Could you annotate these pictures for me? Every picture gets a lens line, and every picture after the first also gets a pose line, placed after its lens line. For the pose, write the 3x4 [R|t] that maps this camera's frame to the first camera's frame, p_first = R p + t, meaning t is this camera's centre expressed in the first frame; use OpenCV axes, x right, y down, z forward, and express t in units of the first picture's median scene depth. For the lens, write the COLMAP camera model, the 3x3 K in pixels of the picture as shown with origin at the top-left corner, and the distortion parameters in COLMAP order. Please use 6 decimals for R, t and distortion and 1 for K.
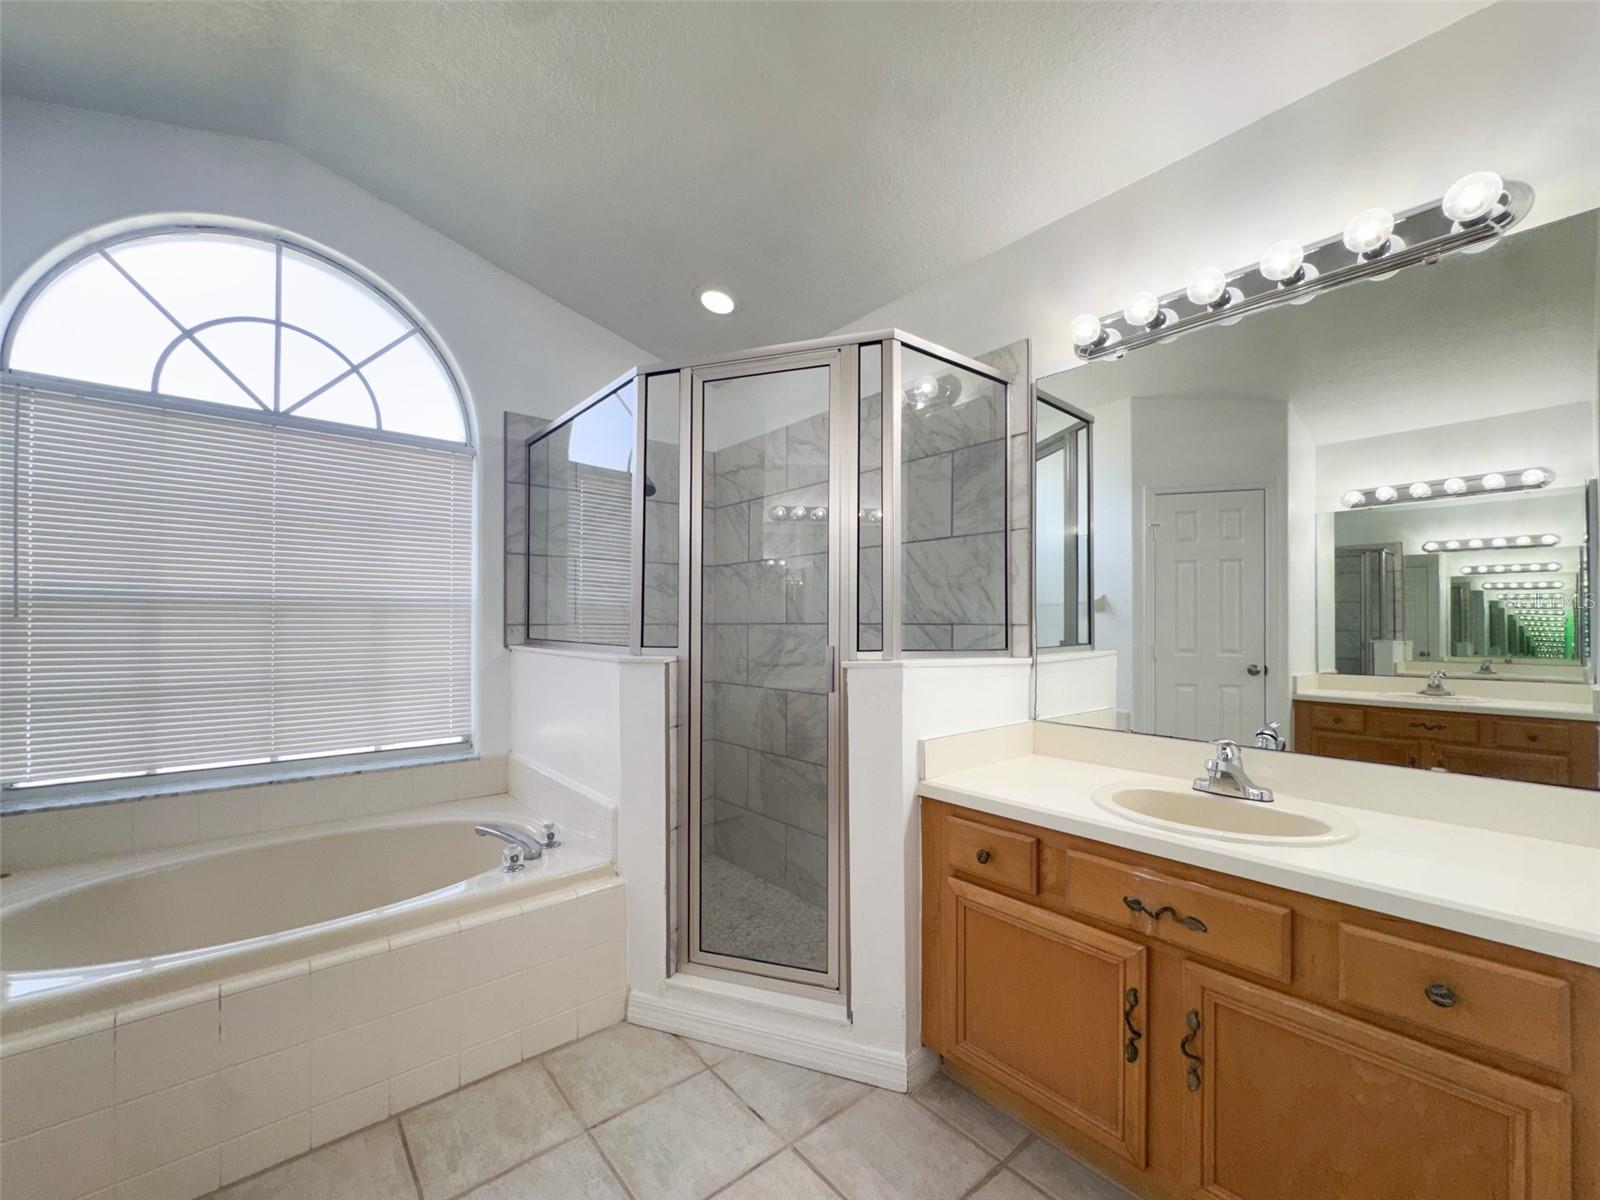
lens RADIAL K [[648.2, 0, 788.8], [0, 648.2, 619.0], [0, 0, 1]] dist [-0.001403, 0.000004]
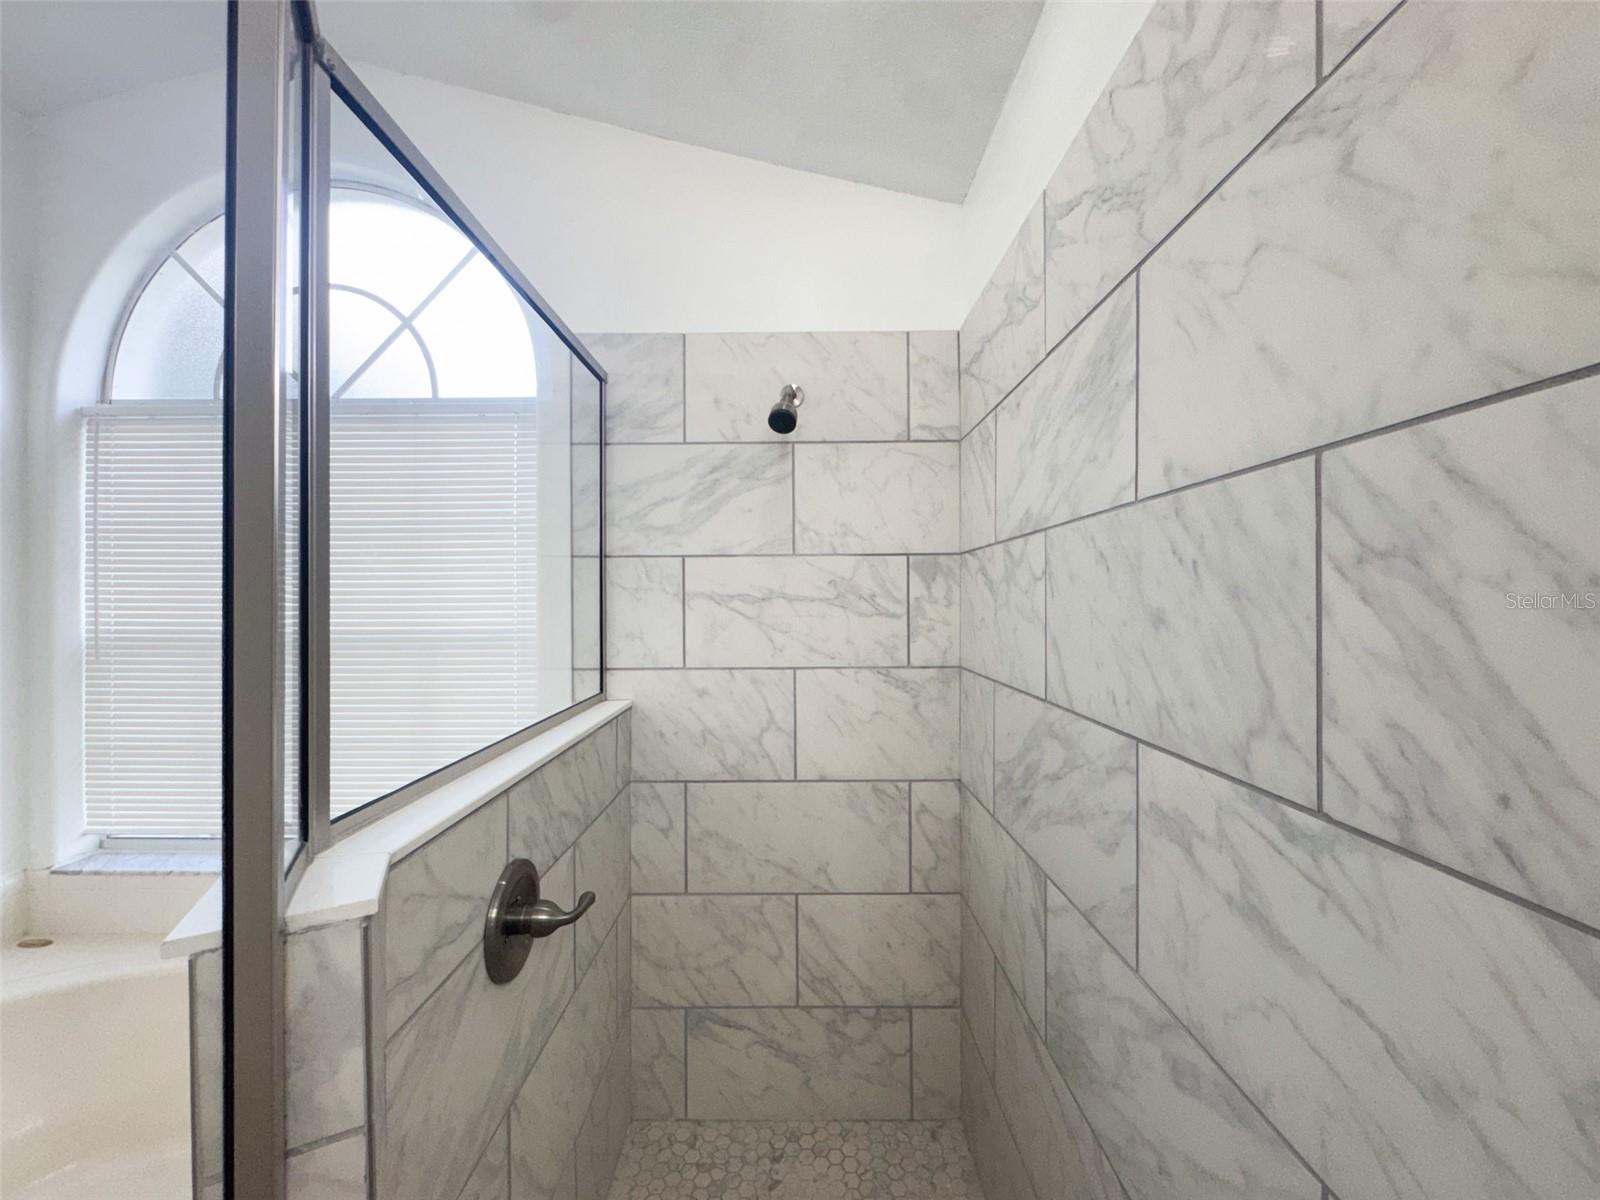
lens RADIAL K [[648.2, 0, 796.2], [0, 648.2, 598.3], [0, 0, 1]] dist [-0.001403, 0.000004]
pose [[0.768830, -0.006490, -0.639420, 0.194614], [0.009368, 0.999956, 0.001114, -0.084122], [0.639385, -0.006847, 0.768857, 0.919229]]
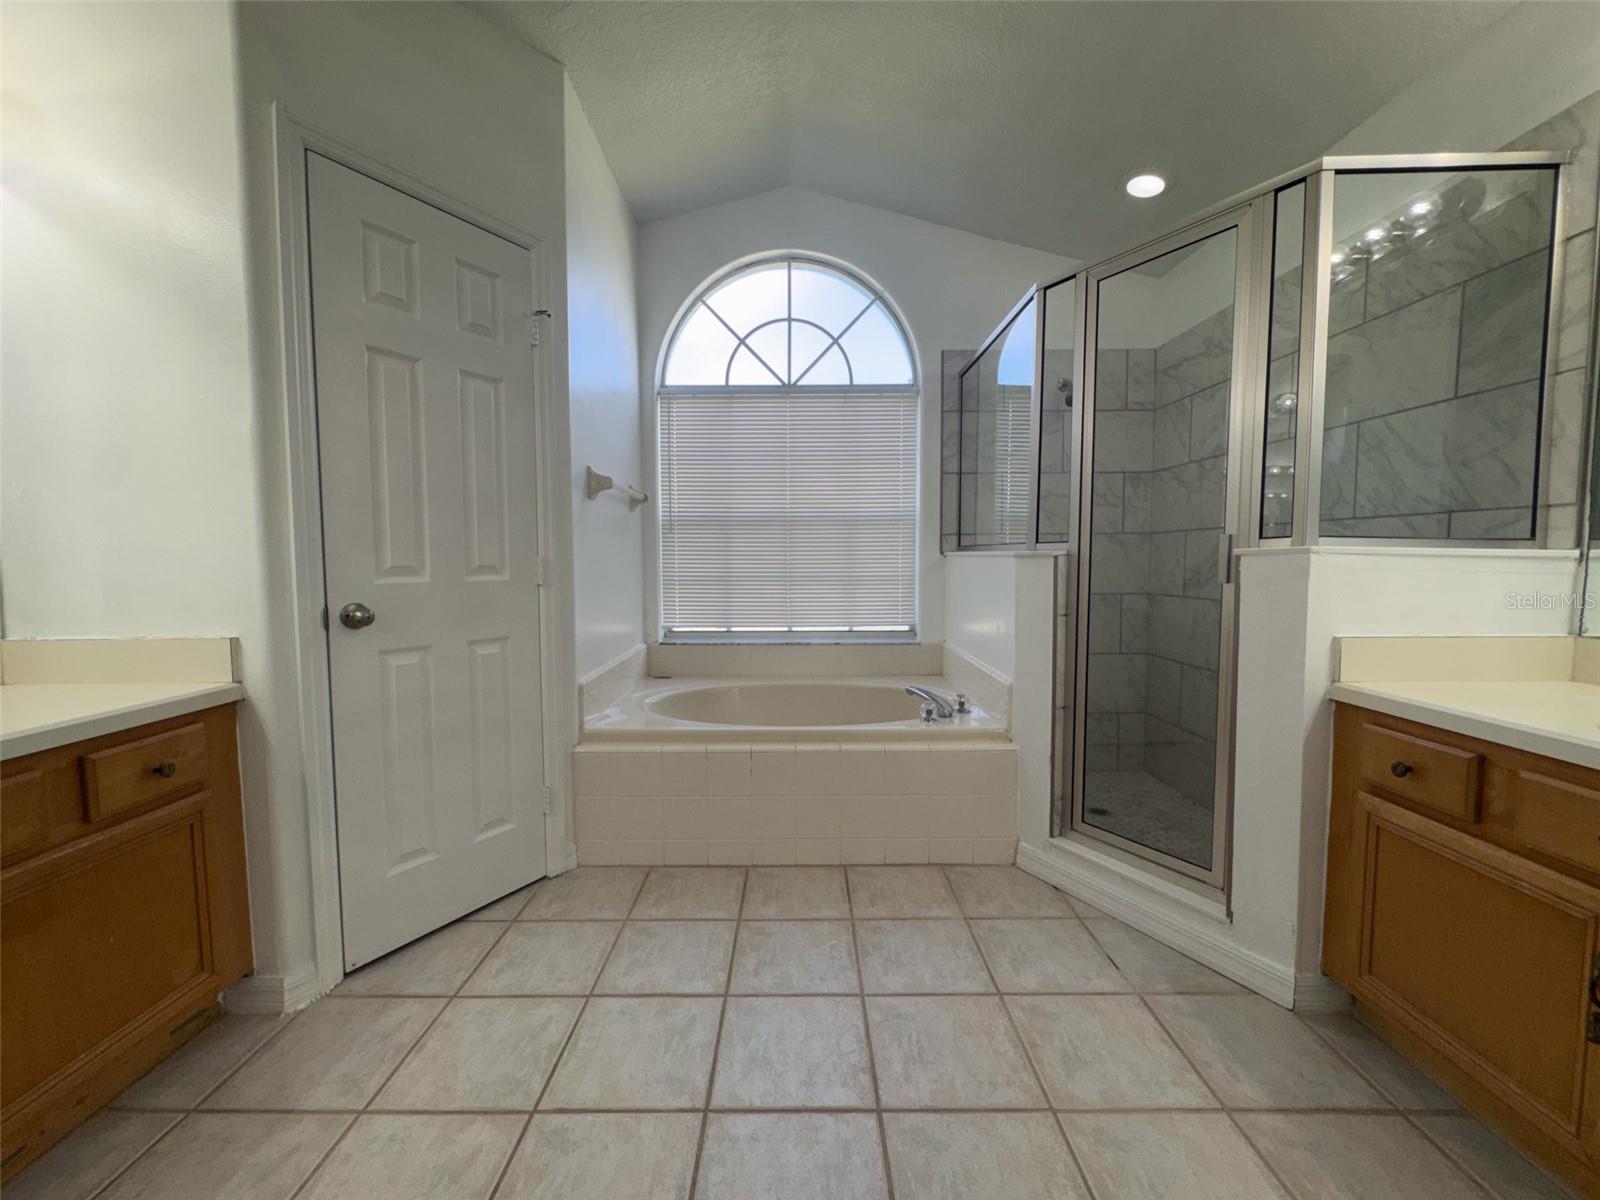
lens RADIAL K [[648.2, 0, 798.3], [0, 648.2, 593.2], [0, 0, 1]] dist [-0.001403, 0.000004]
pose [[0.767116, 0.033475, -0.640635, 0.174383], [0.007023, 0.998140, 0.060565, 0.059758], [0.641470, -0.050960, 0.765453, -0.110566]]
